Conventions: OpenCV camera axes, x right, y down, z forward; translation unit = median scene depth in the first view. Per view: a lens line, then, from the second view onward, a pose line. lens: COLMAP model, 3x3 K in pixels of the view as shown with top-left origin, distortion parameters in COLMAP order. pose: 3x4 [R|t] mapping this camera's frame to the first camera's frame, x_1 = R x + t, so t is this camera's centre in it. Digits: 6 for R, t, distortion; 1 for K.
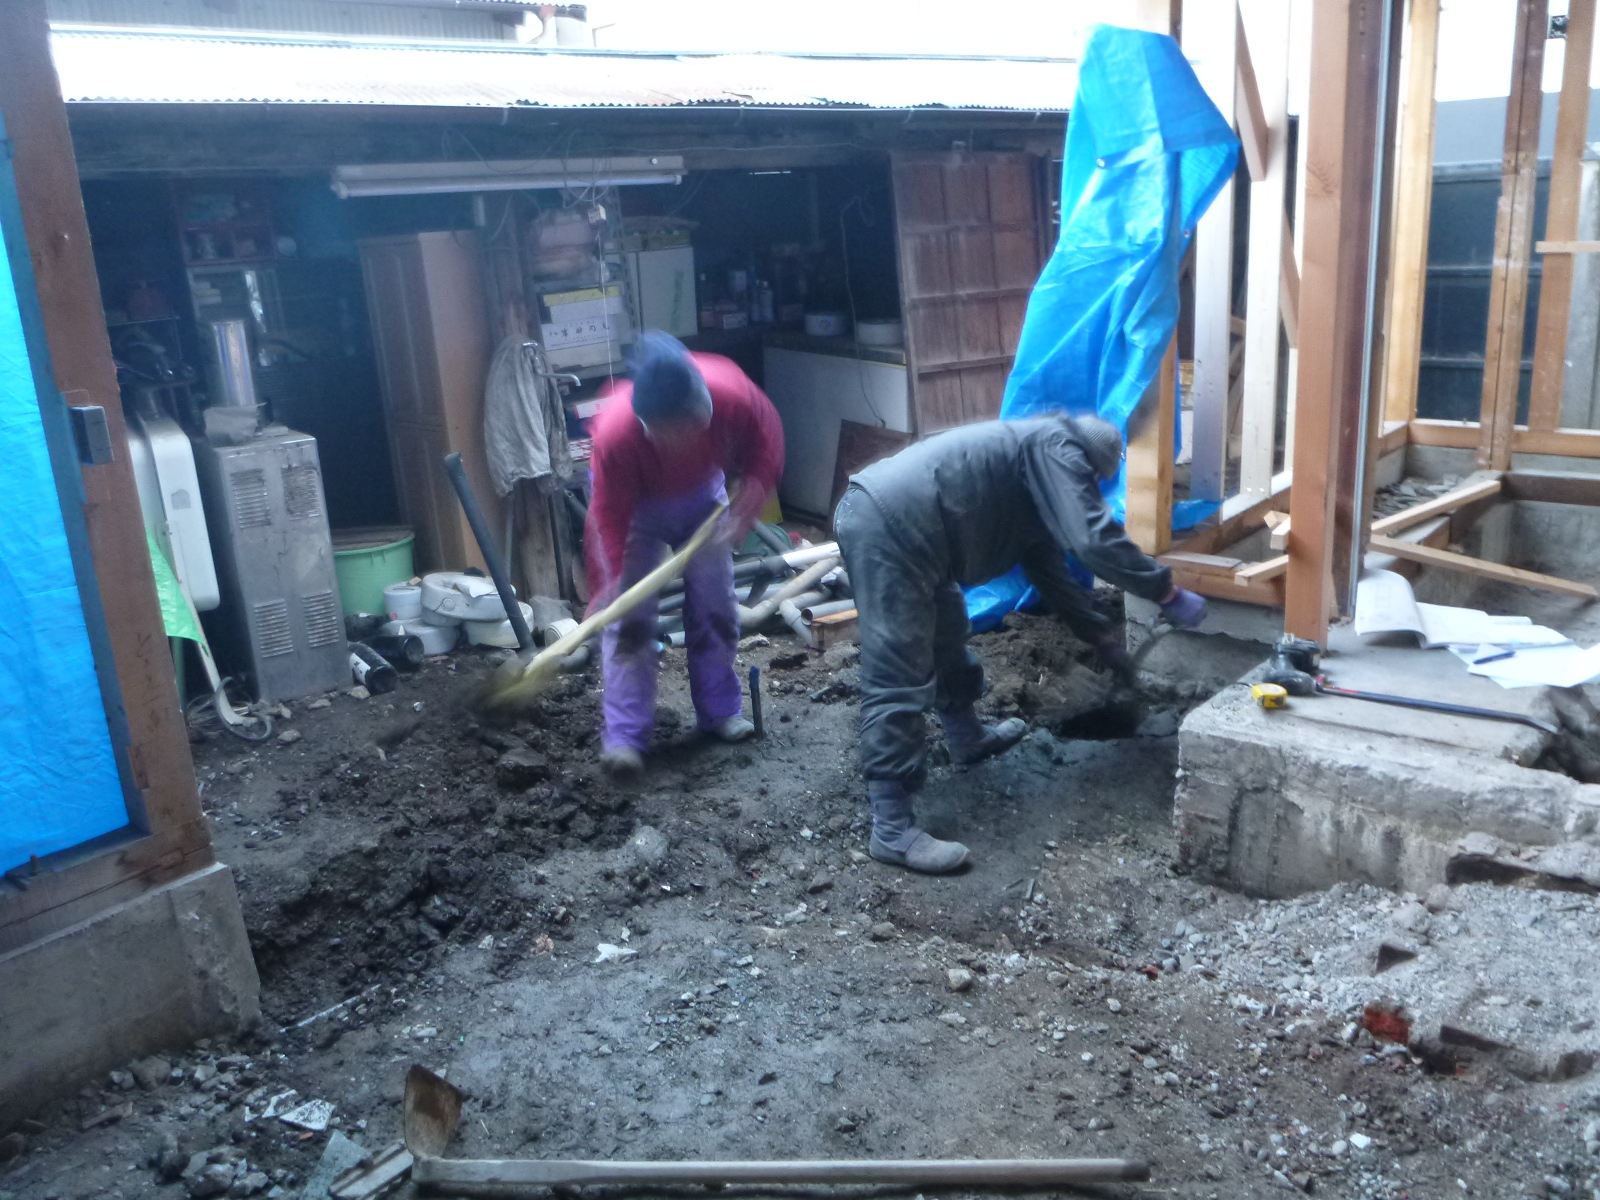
lens RADIAL K [[1311.7, 0, 800.0], [0, 1311.7, 600.0], [0, 0, 1]] dist [0.003886, -0.071787]
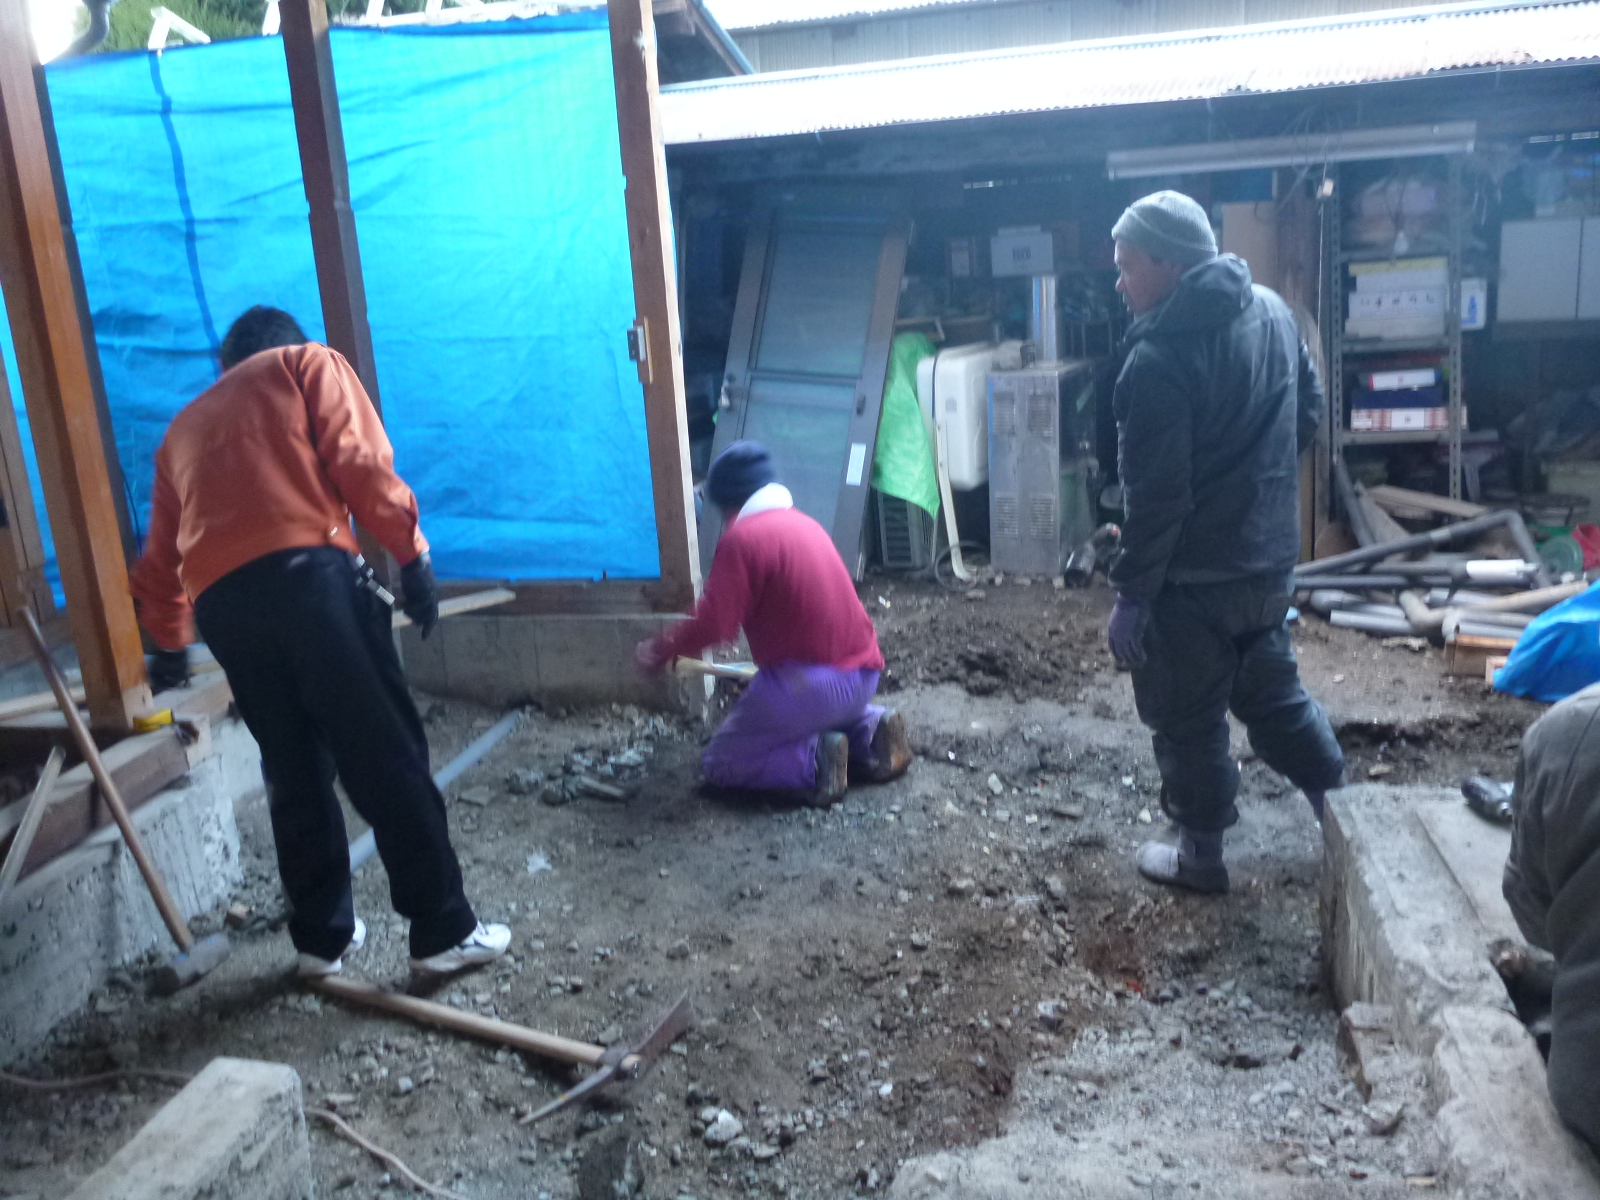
lens RADIAL K [[1311.7, 0, 800.0], [0, 1311.7, 600.0], [0, 0, 1]] dist [0.003886, -0.071787]
pose [[0.466877, 0.252118, -0.847622, 0.637747], [-0.208960, 0.962807, 0.171282, -0.079542], [0.859280, 0.097152, 0.502195, 0.179117]]
